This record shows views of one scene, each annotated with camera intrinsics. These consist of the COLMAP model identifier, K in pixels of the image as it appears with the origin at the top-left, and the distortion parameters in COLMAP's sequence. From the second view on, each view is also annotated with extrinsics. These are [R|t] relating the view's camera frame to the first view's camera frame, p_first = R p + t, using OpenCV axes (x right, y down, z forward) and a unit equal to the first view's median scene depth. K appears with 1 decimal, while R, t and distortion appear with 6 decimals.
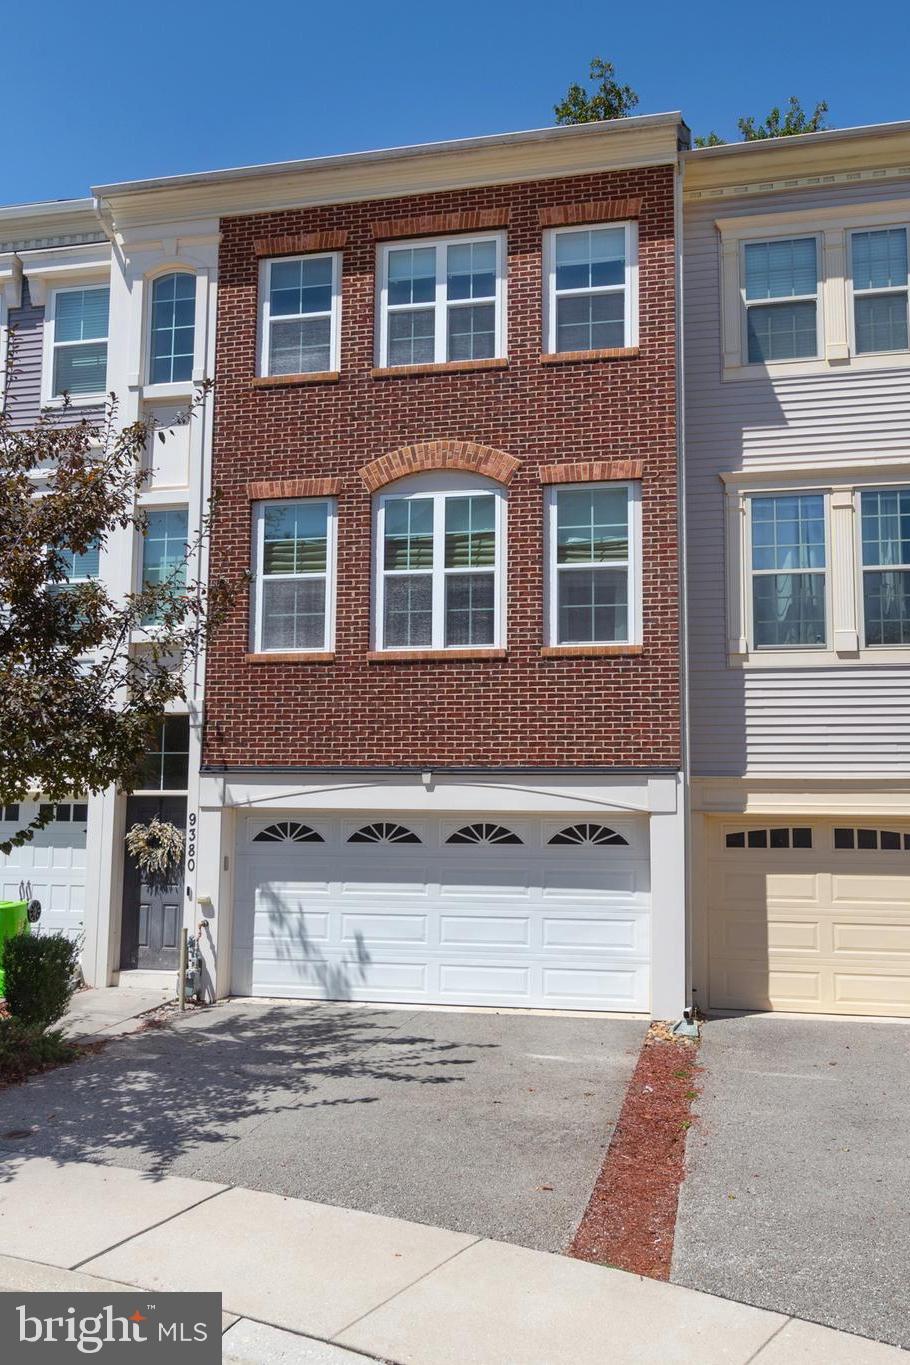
lens RADIAL K [[1191.5, 0, 446.2], [0, 1191.5, 674.1], [0, 0, 1]] dist [0.009945, -0.014214]
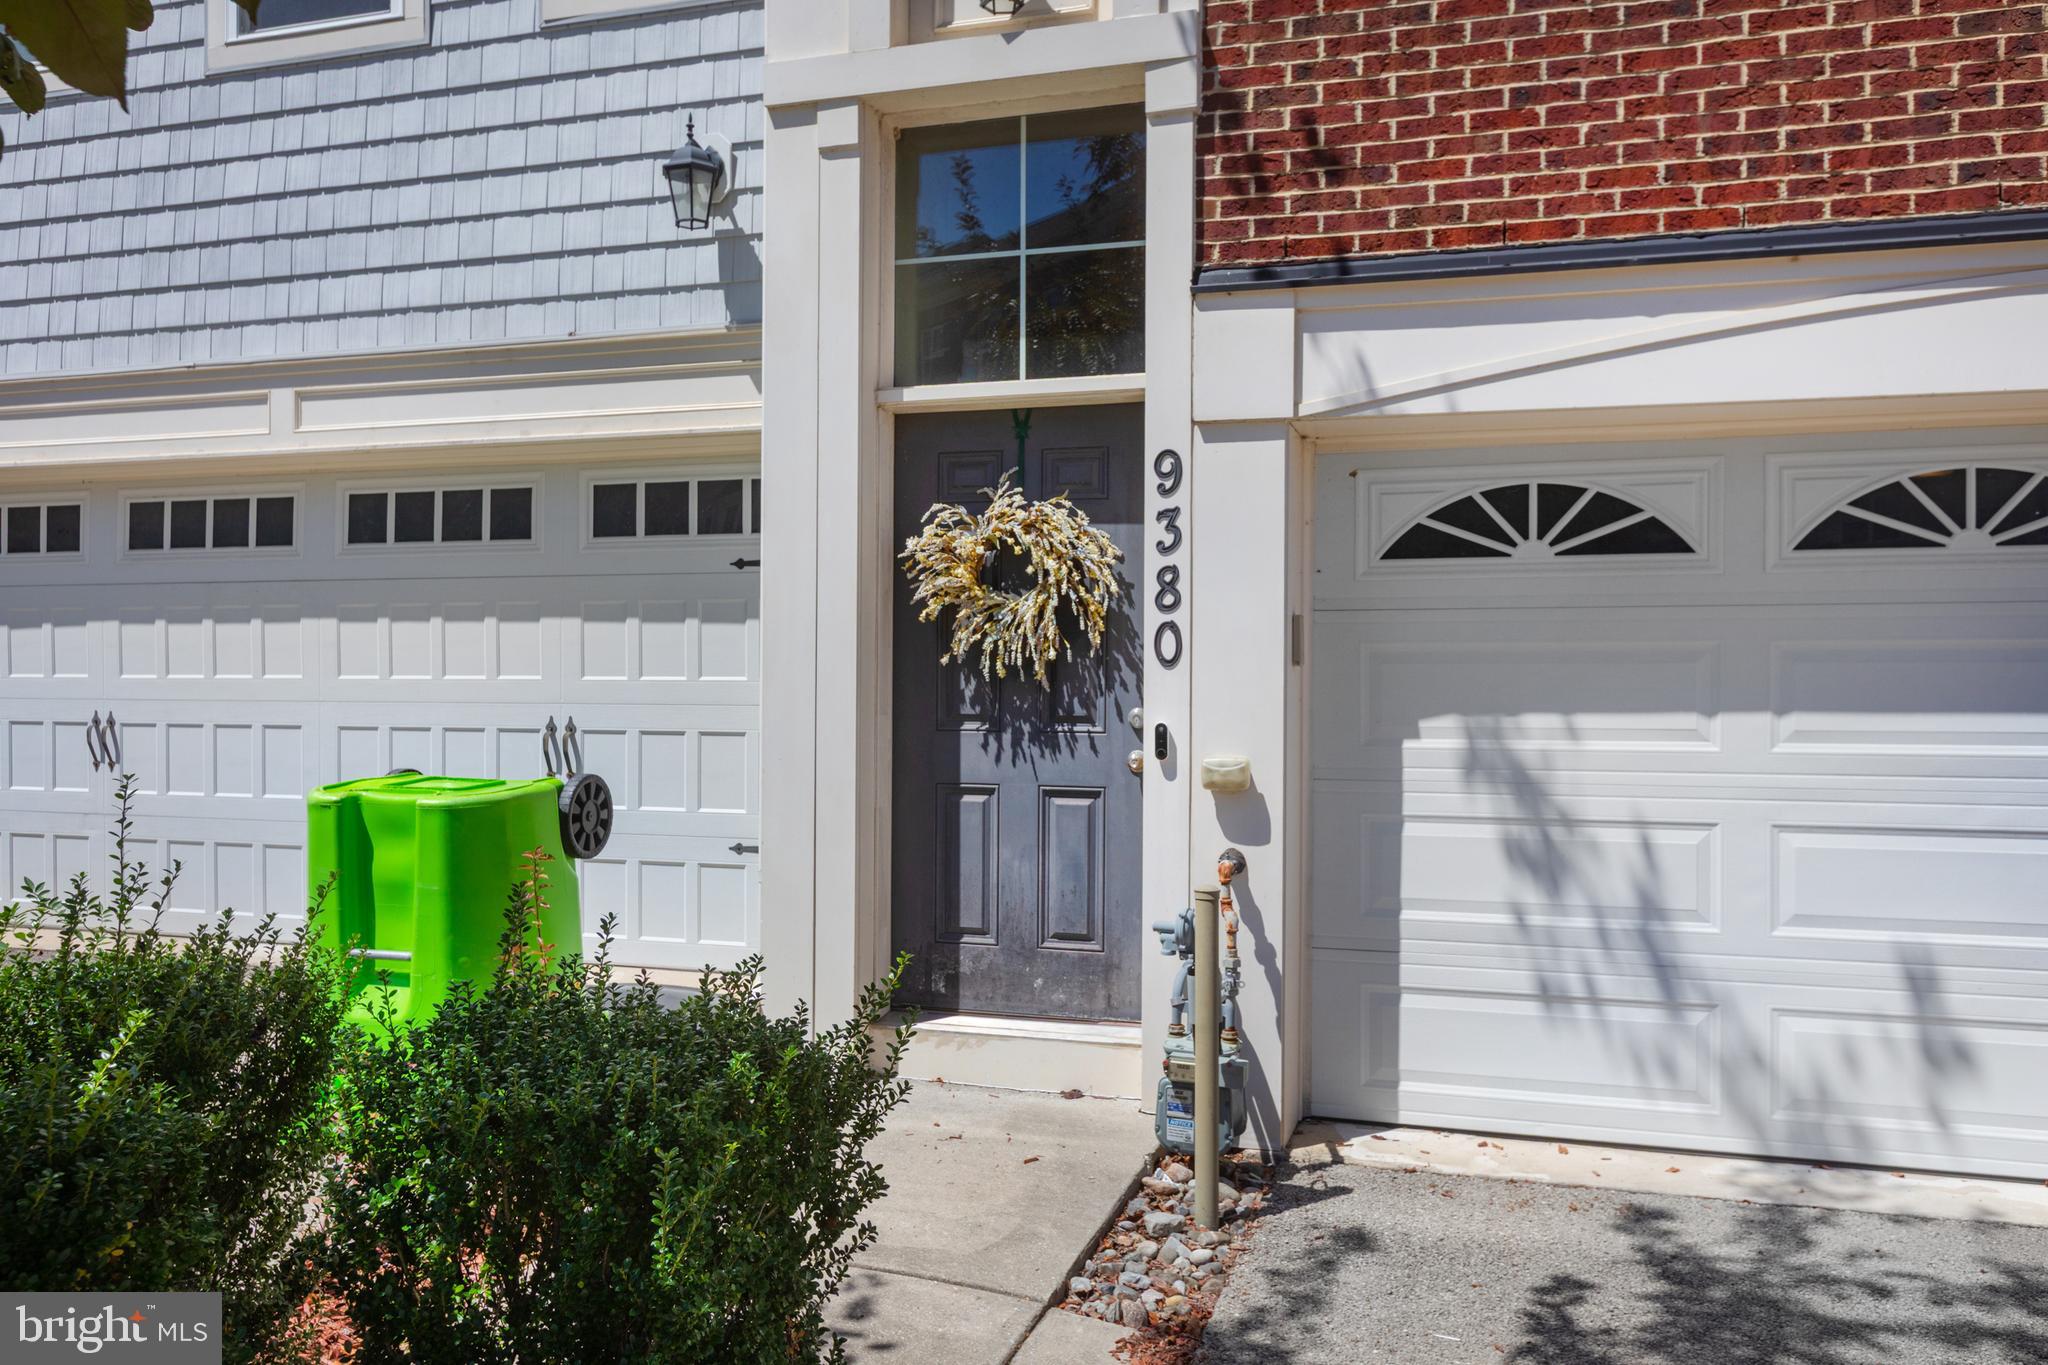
lens RADIAL K [[1383.1, 0, 1028.6], [0, 1383.1, 697.5], [0, 0, 1]] dist [-0.000957, 0.000136]
pose [[0.999536, -0.002083, -0.030387, -0.234674], [0.005839, 0.992259, 0.124050, 0.133199], [0.029893, -0.124170, 0.991811, 0.692259]]
